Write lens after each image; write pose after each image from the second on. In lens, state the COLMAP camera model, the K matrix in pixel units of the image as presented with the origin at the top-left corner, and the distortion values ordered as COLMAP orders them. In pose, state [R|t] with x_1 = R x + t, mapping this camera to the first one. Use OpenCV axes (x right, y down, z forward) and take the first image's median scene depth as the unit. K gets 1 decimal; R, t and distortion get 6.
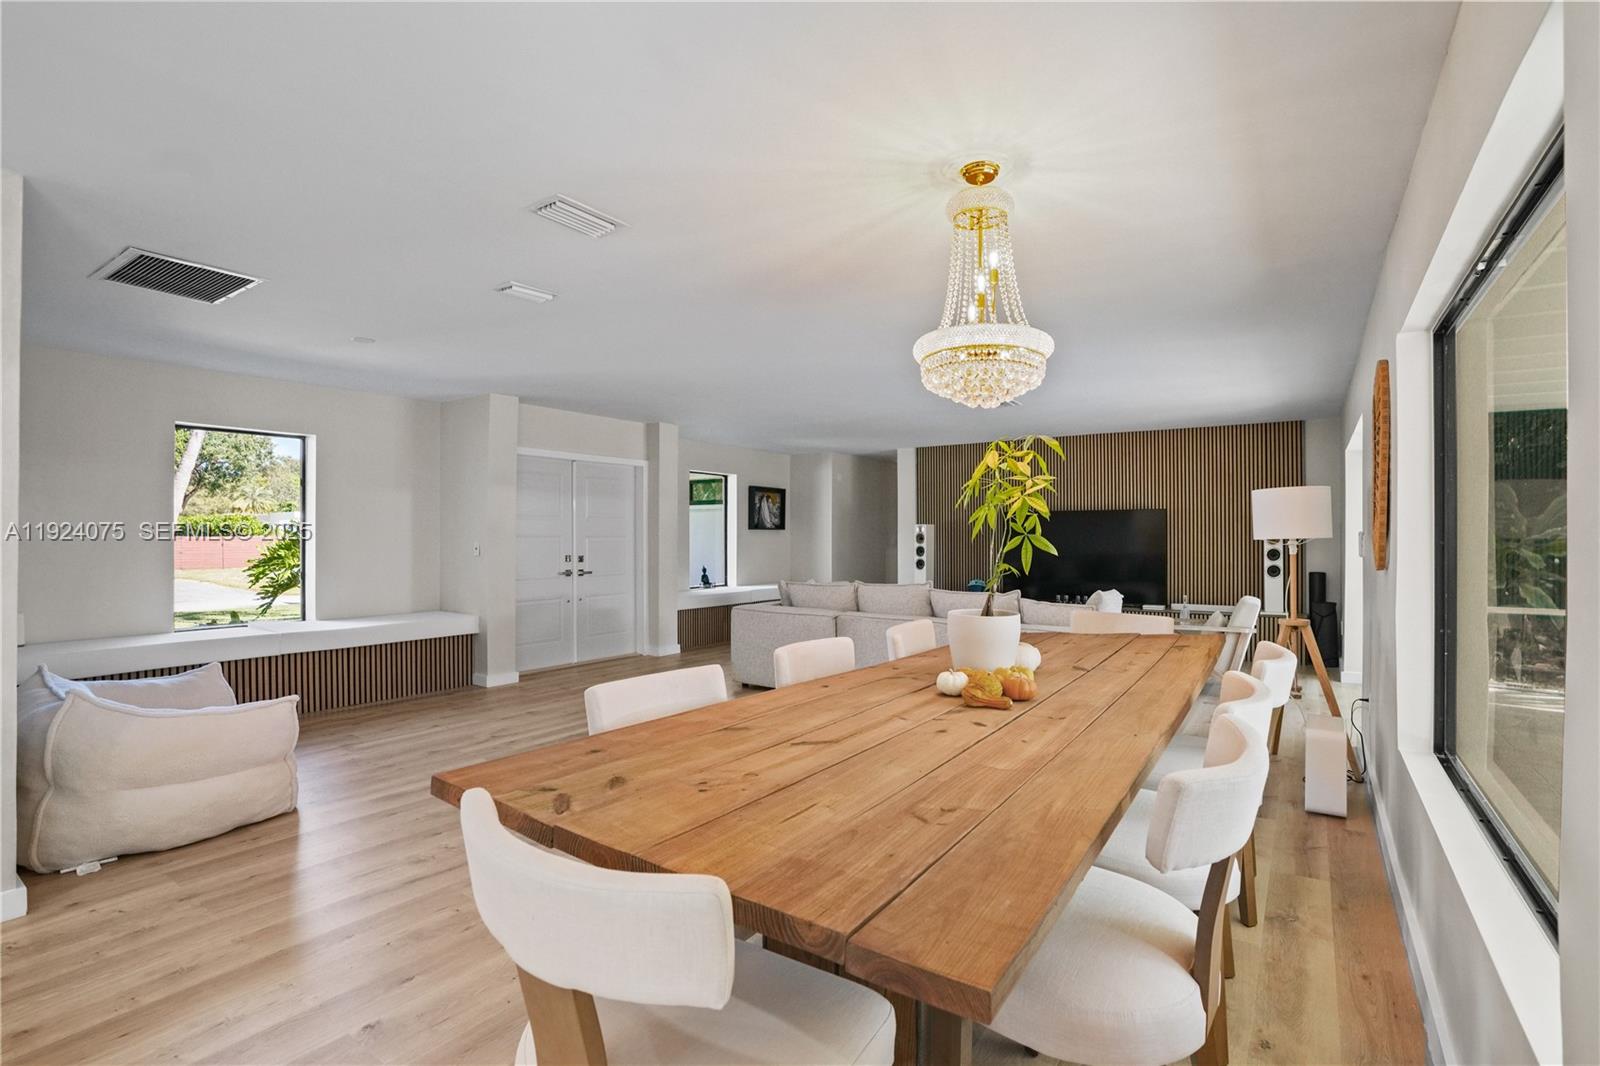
lens RADIAL K [[746.6, 0, 803.5], [0, 746.6, 539.5], [0, 0, 1]] dist [-0.060432, 0.021240]
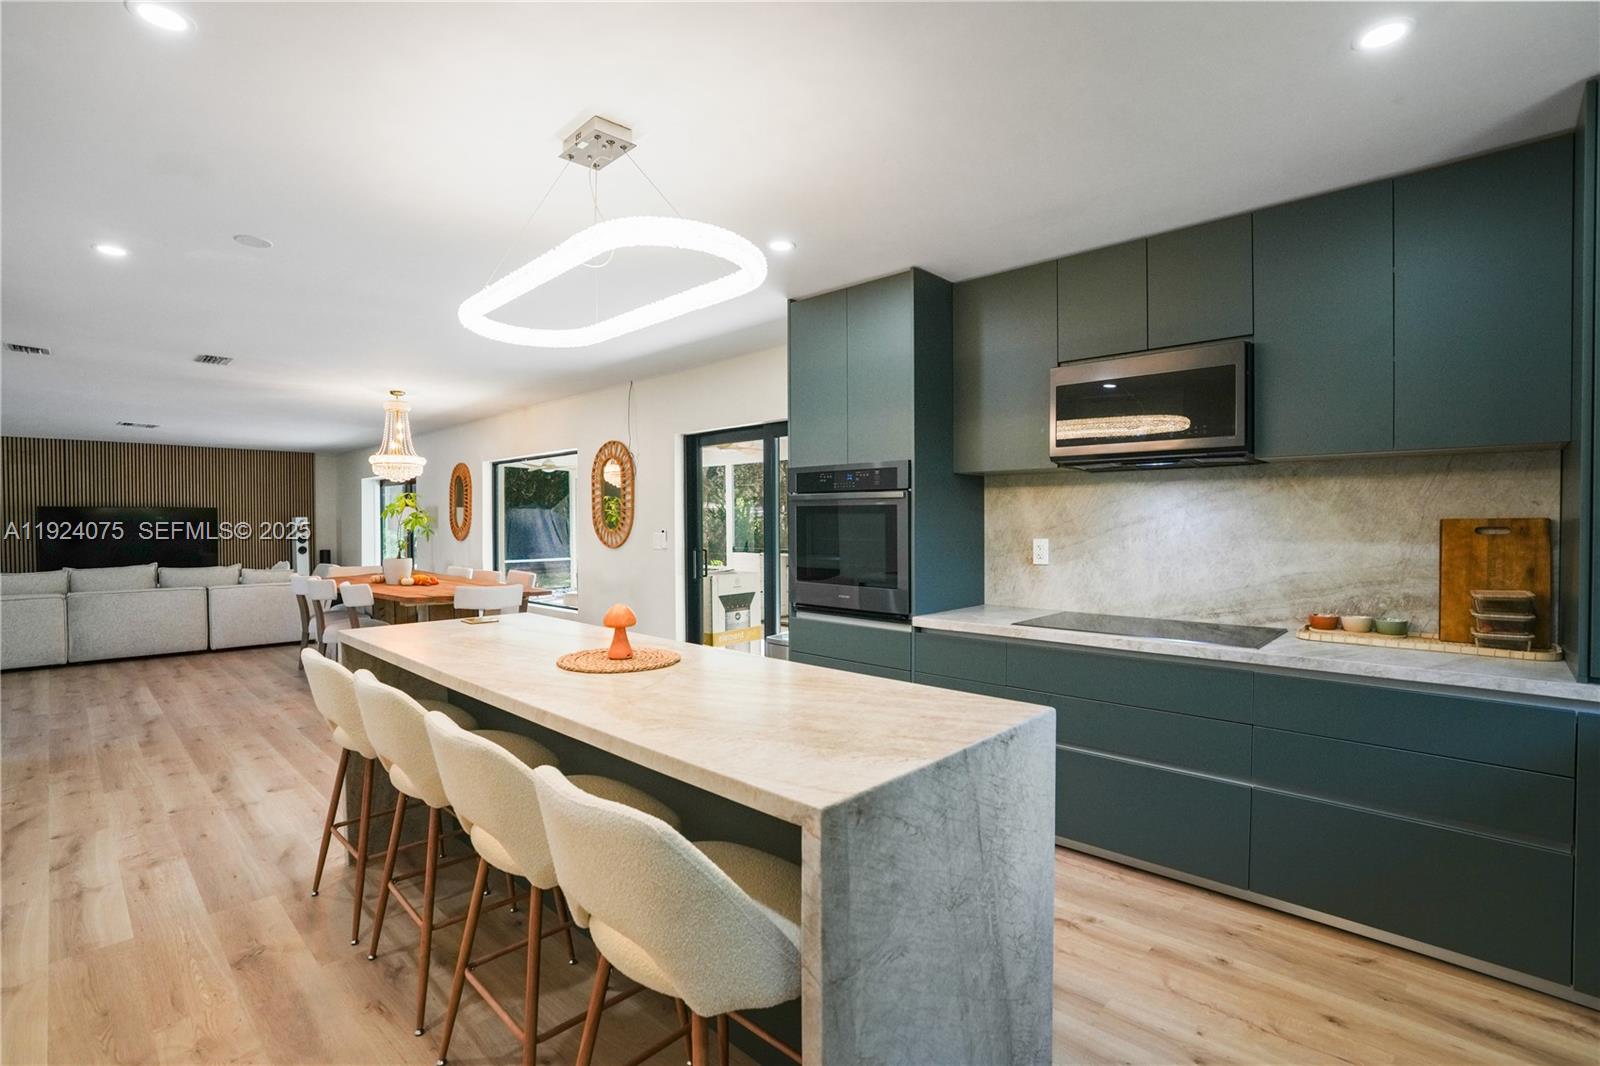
lens RADIAL K [[746.6, 0, 812.1], [0, 746.6, 517.1], [0, 0, 1]] dist [-0.060432, 0.021240]
pose [[0.147260, 0.005964, 0.989080, -0.542238], [0.008811, 0.999934, -0.007341, -0.004480], [-0.989059, 0.009796, 0.147198, -0.217091]]
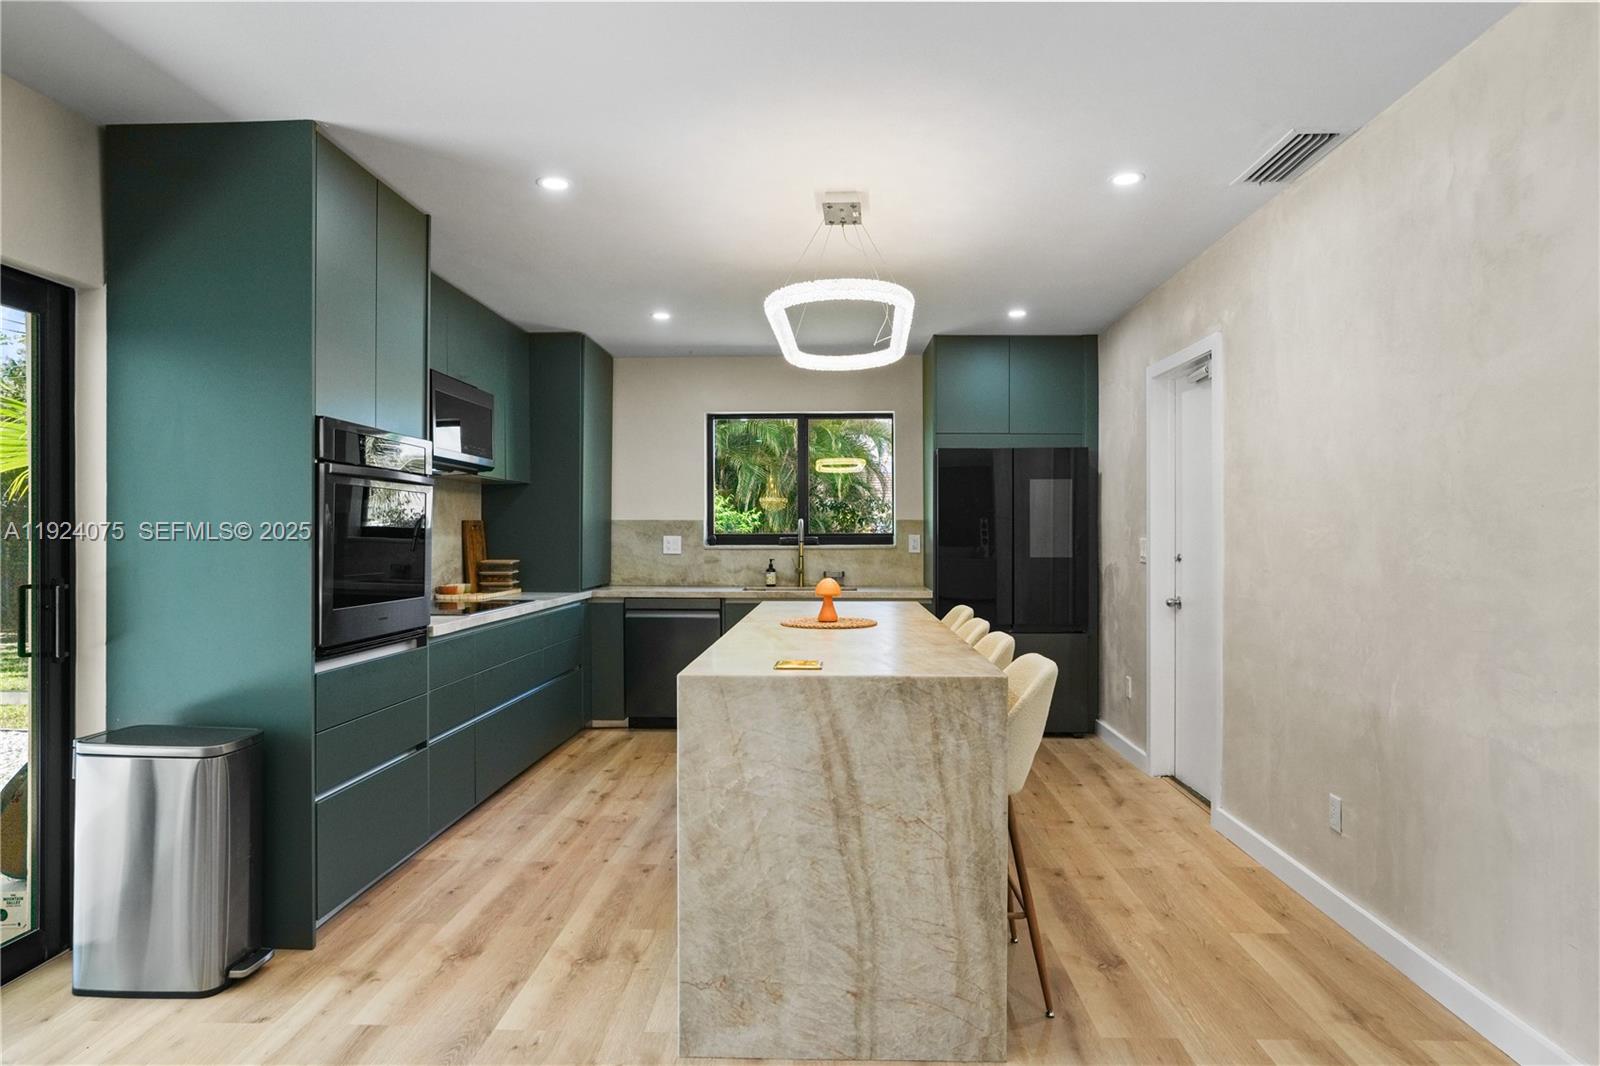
lens RADIAL K [[958.8, 0, 800.2], [0, 958.8, 523.5], [0, 0, 1]] dist [-0.019622, 0.020517]
pose [[-0.845184, -0.002320, -0.534471, -0.107931], [-0.000250, 0.999992, -0.003946, 0.000536], [0.534476, -0.003201, -0.845178, 0.189440]]
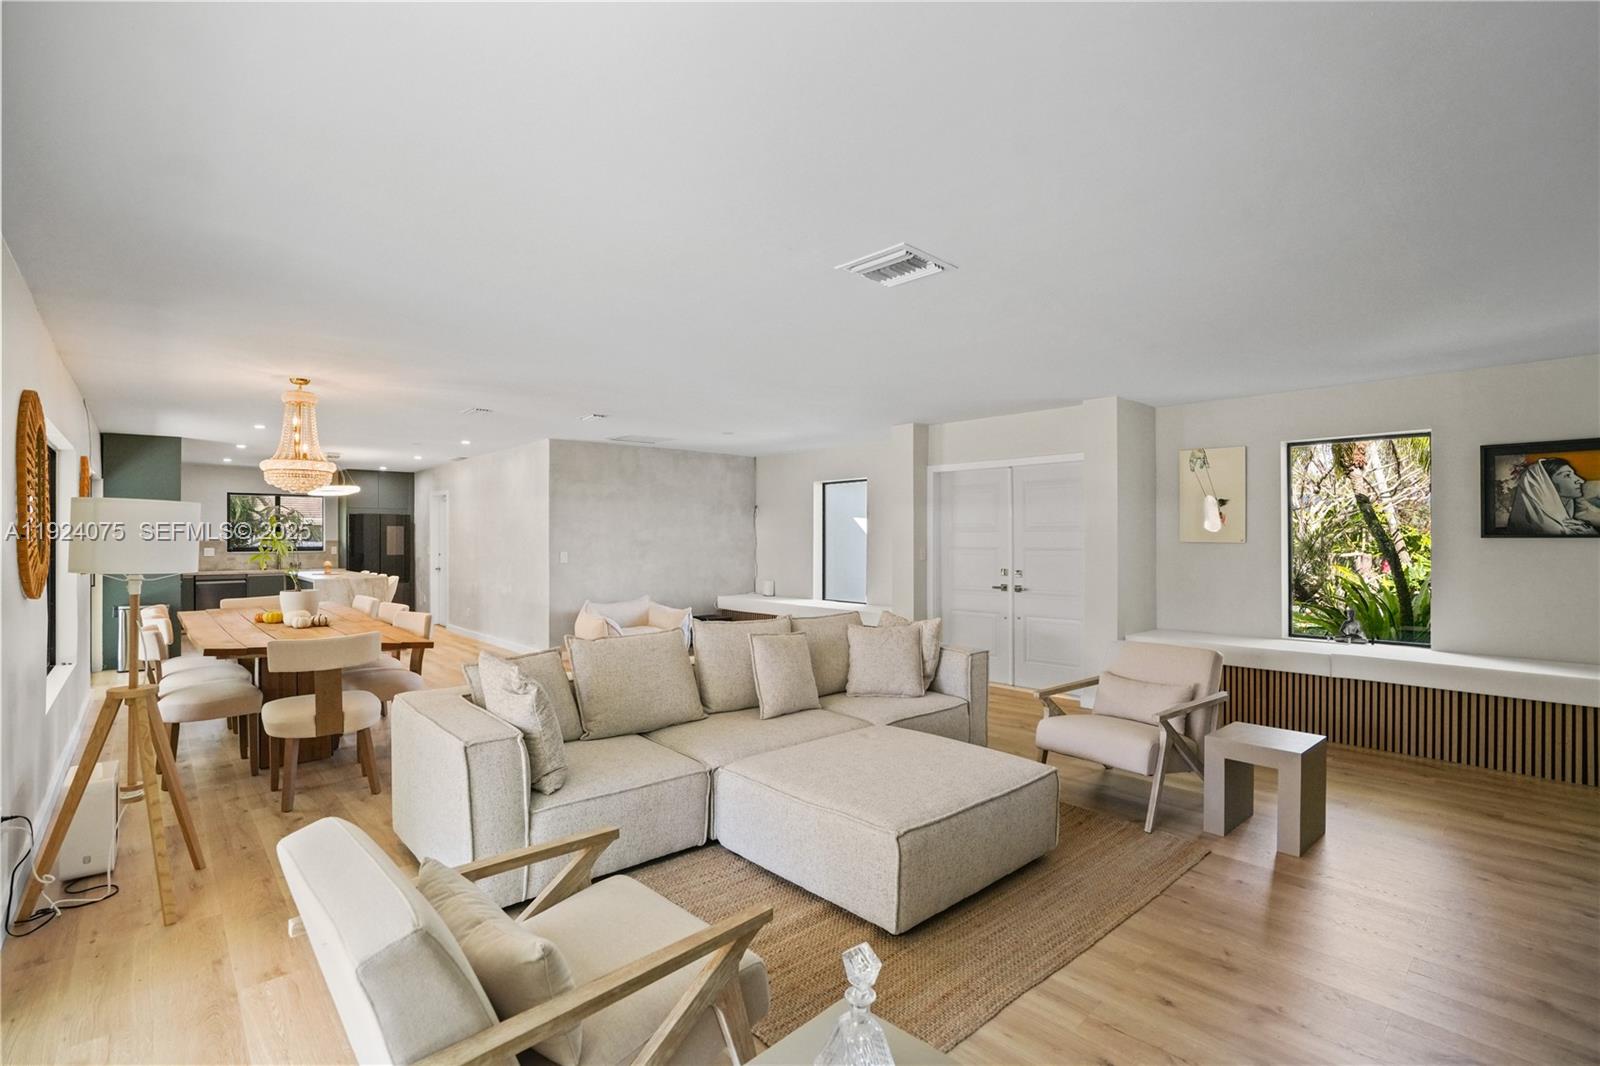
lens RADIAL K [[746.6, 0, 799.8], [0, 746.6, 527.5], [0, 0, 1]] dist [-0.060432, 0.021240]
pose [[-0.228698, -0.009911, -0.973447, 0.490633], [-0.001231, 0.999950, -0.009892, -0.015849], [0.973497, -0.001064, -0.228699, 0.715946]]
